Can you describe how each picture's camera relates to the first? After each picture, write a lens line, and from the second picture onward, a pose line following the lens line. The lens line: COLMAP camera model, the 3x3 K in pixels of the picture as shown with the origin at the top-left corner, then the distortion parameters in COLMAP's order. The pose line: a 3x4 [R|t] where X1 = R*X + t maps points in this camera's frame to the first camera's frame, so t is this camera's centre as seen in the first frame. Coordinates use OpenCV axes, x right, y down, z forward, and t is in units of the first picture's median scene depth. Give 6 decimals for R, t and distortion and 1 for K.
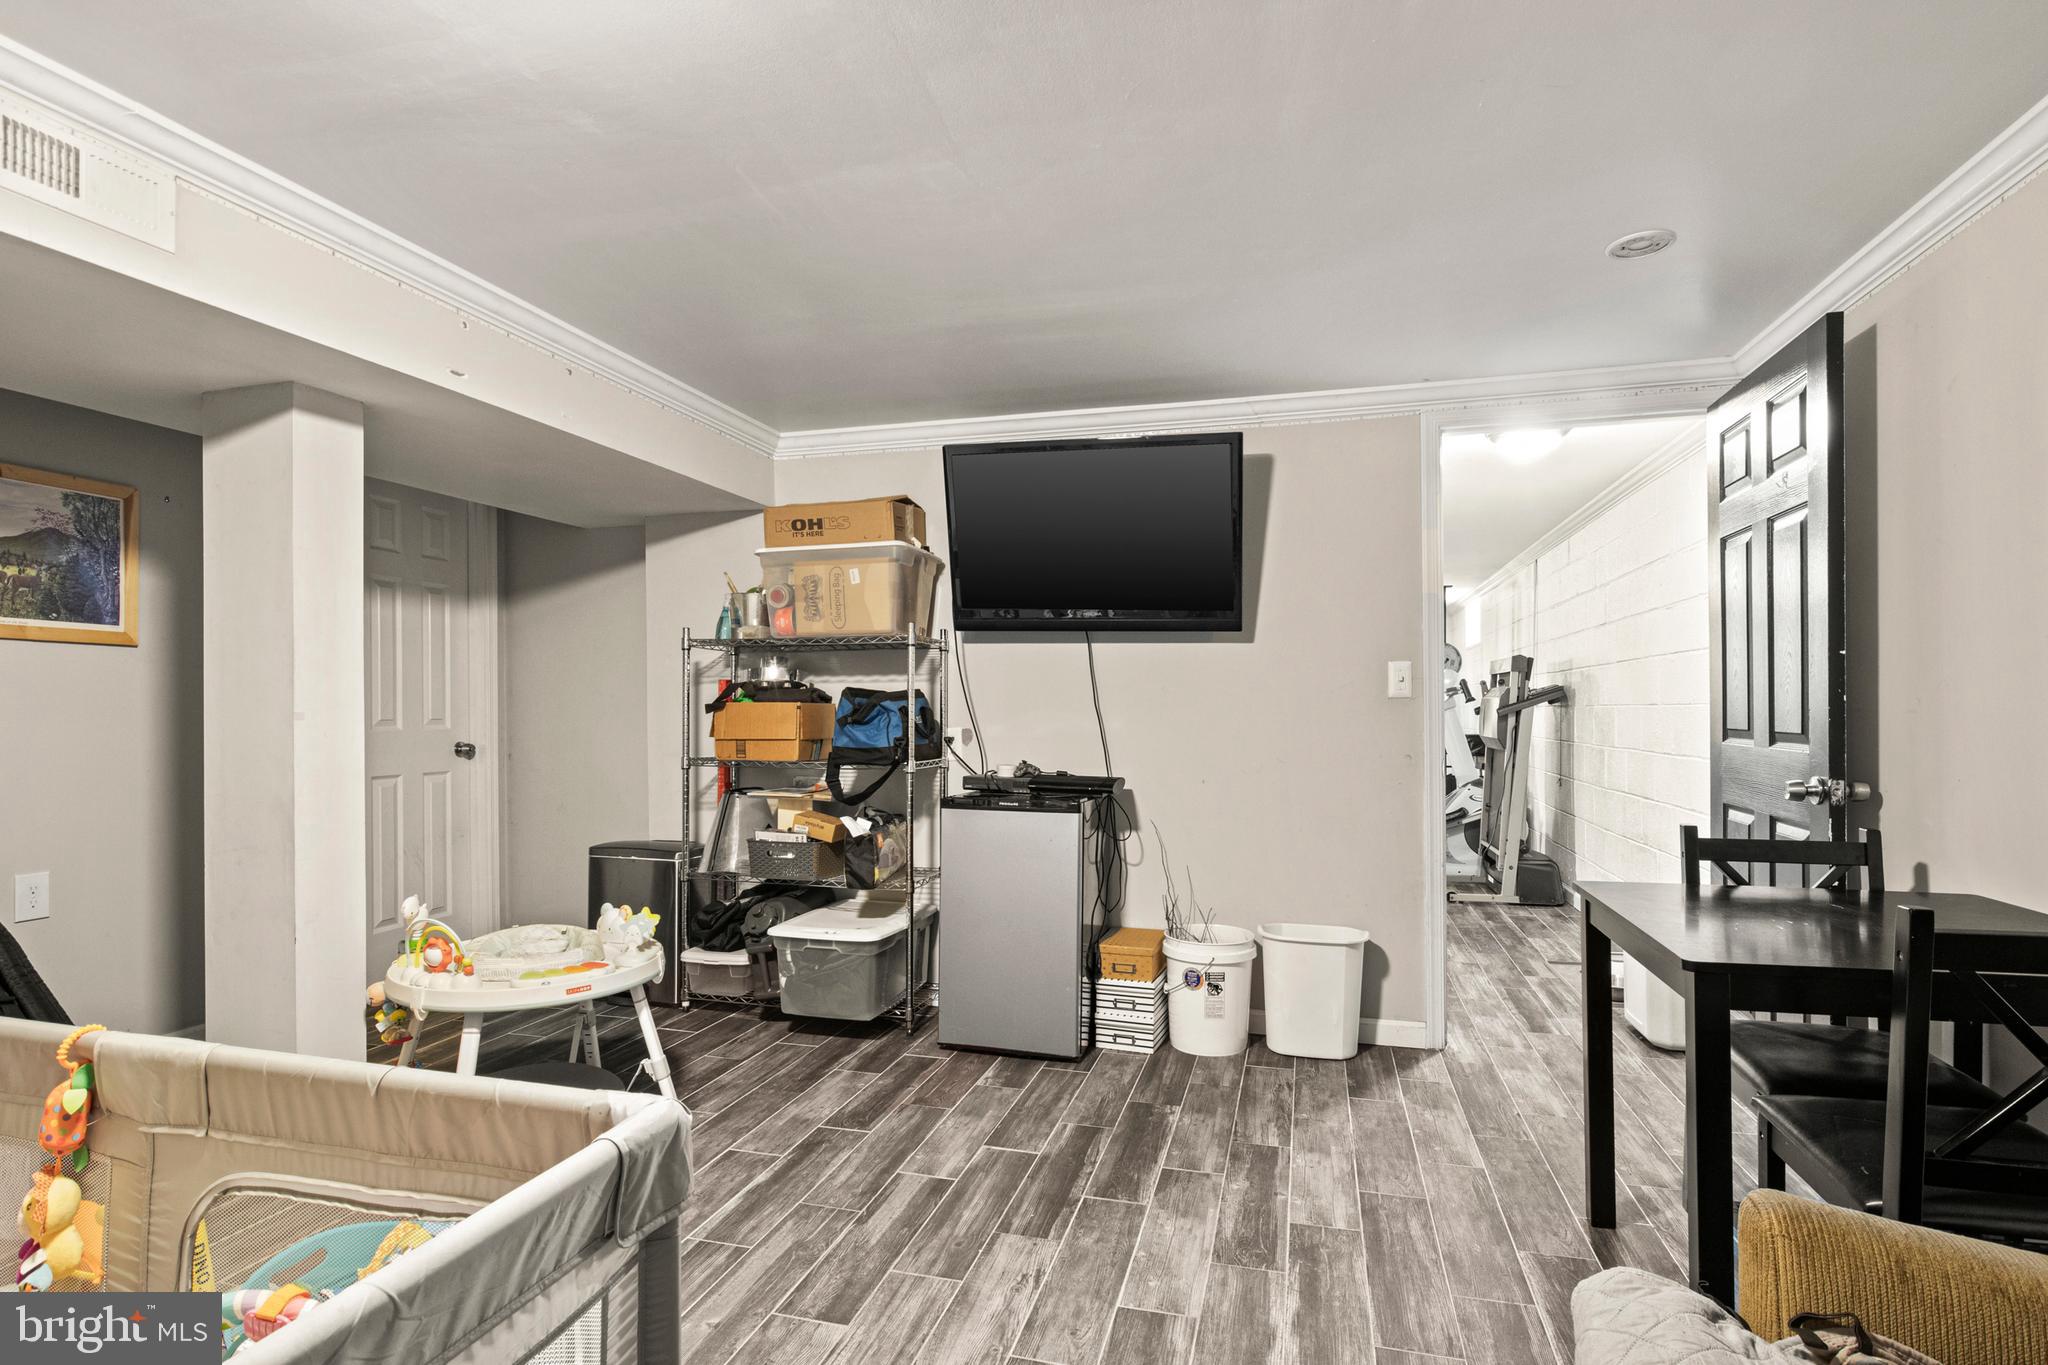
lens RADIAL K [[1029.6, 0, 1027.4], [0, 1029.6, 698.9], [0, 0, 1]] dist [-0.012270, 0.000135]
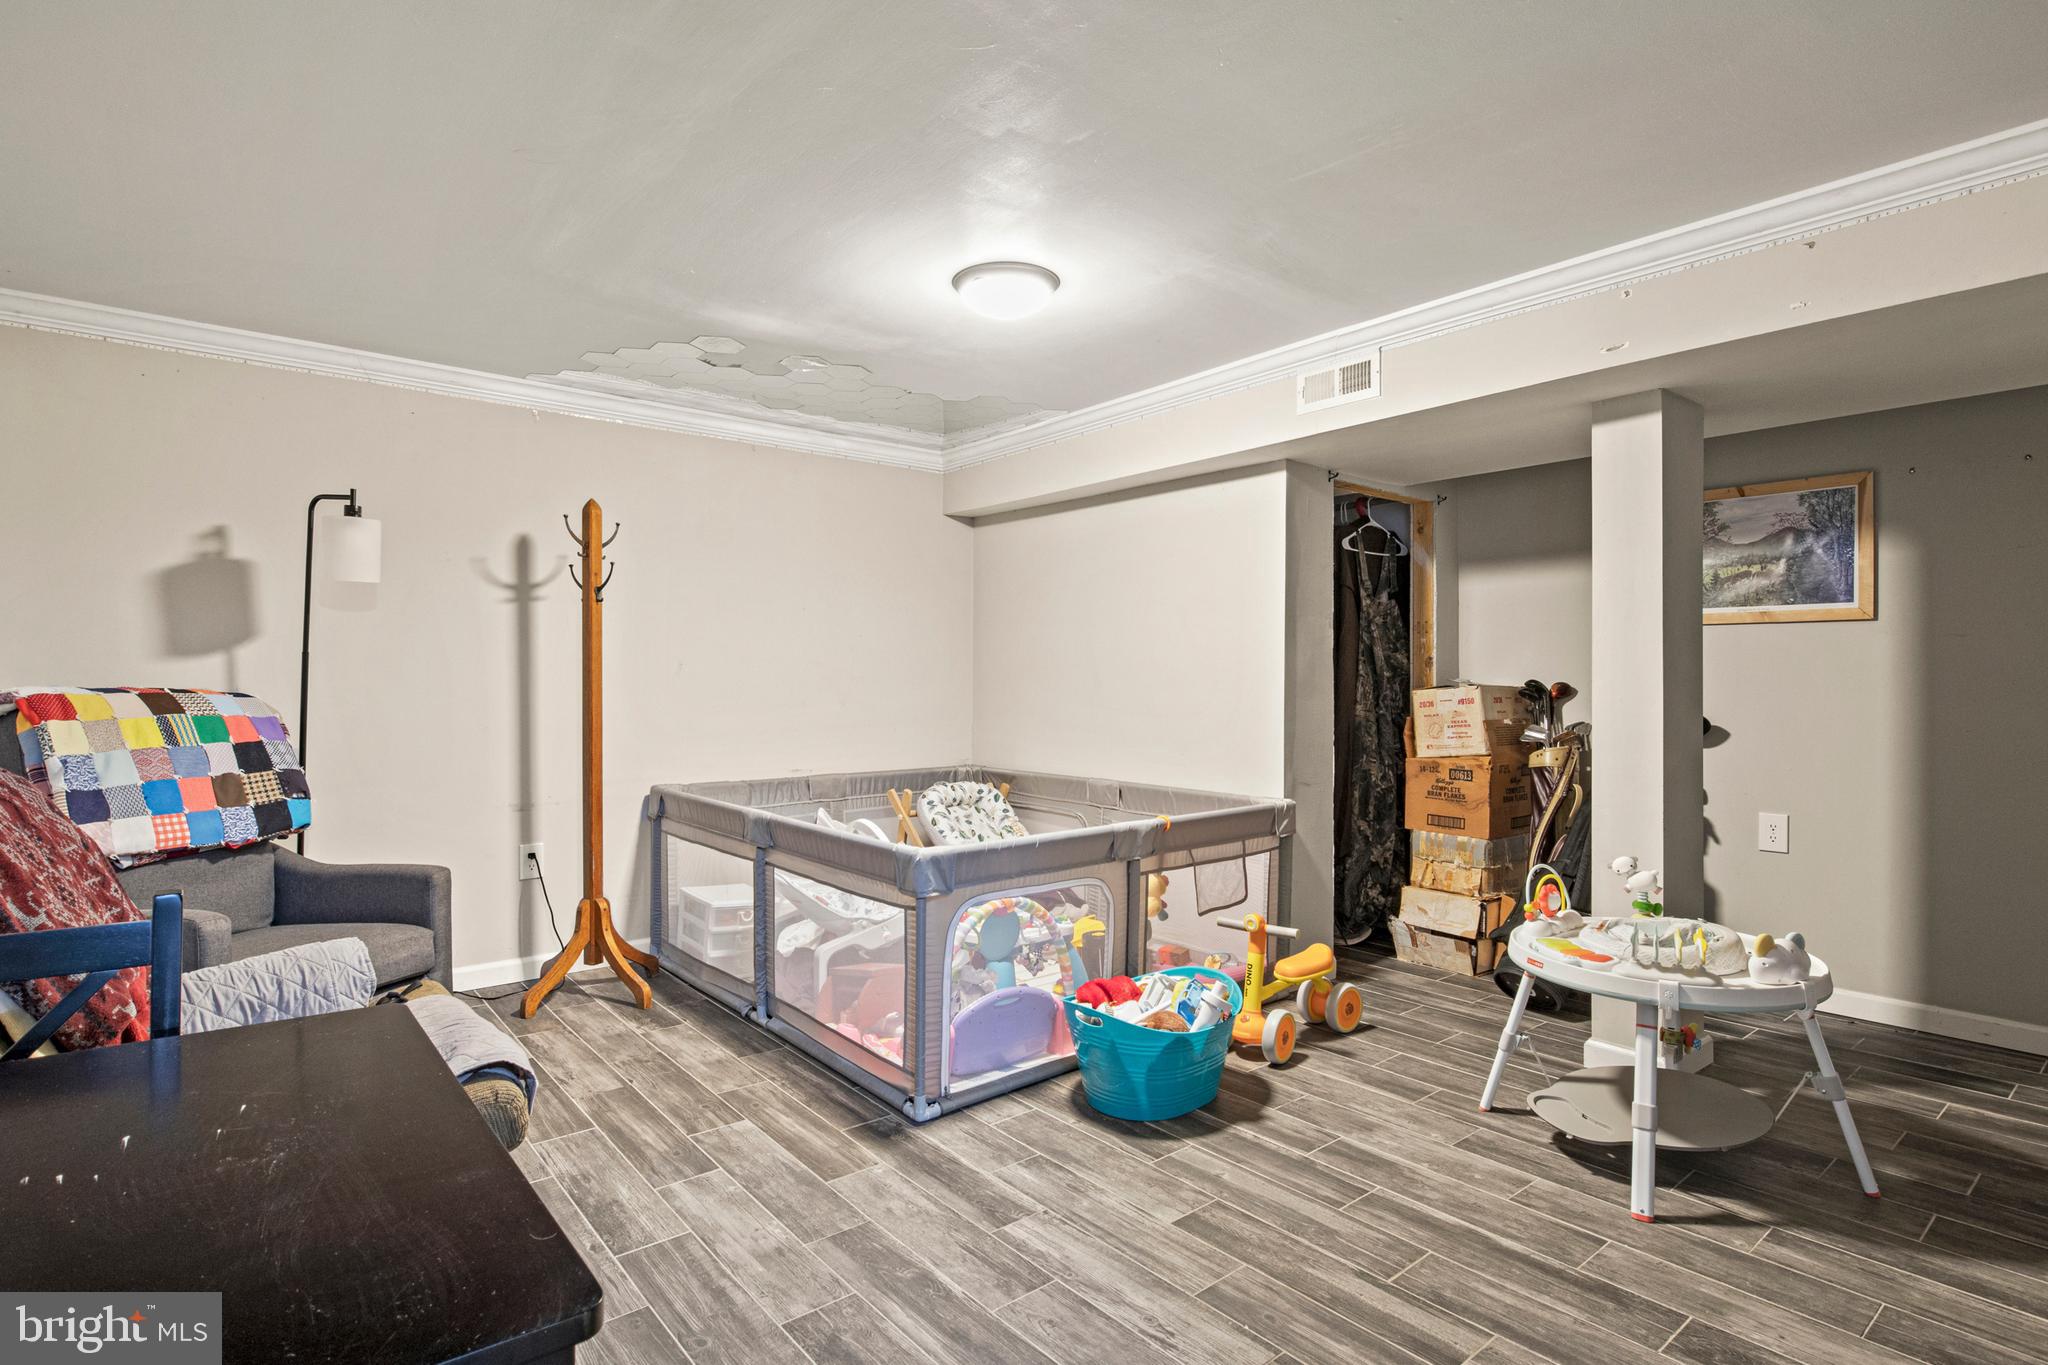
lens RADIAL K [[1029.6, 0, 1035.9], [0, 1029.6, 674.5], [0, 0, 1]] dist [-0.012270, 0.000135]
pose [[-0.563762, -0.004928, -0.825923, 0.521921], [0.003864, 0.999956, -0.008603, 0.011453], [0.825929, -0.008041, -0.563718, 0.942233]]
